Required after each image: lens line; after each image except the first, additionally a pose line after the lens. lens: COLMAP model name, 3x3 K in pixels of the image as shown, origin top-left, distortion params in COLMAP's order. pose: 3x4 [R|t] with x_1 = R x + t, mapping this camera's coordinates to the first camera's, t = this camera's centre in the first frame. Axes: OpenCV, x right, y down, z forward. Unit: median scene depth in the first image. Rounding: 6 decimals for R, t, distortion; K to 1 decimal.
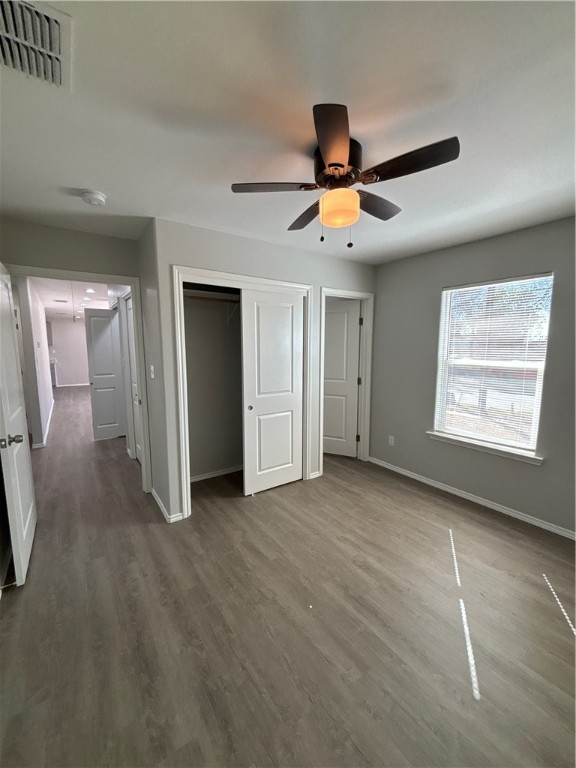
lens RADIAL K [[314.7, 0, 289.1], [0, 314.7, 384.2], [0, 0, 1]] dist [-0.003584, 0.000983]
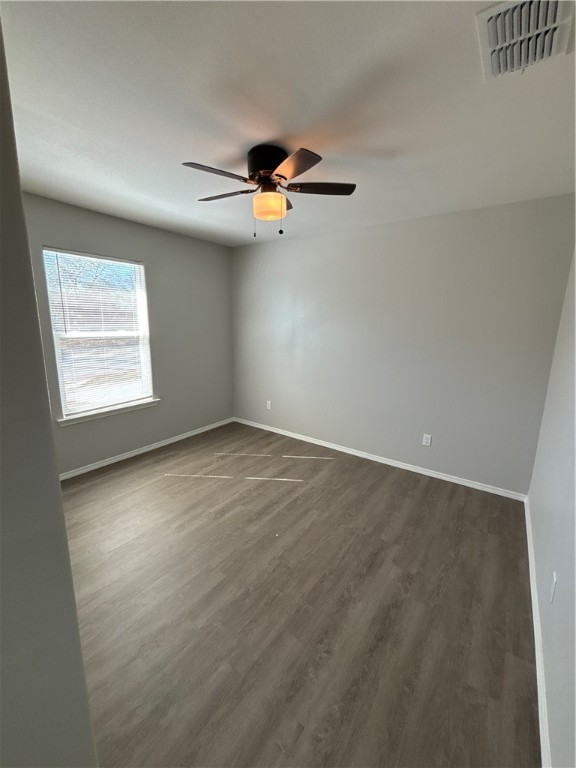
lens RADIAL K [[314.7, 0, 289.1], [0, 314.7, 384.2], [0, 0, 1]] dist [-0.003584, 0.000983]
pose [[-0.335076, -0.192824, 0.922249, -0.973282], [0.094625, 0.966998, 0.236560, -0.153562], [-0.937427, 0.166533, -0.305772, 1.235434]]
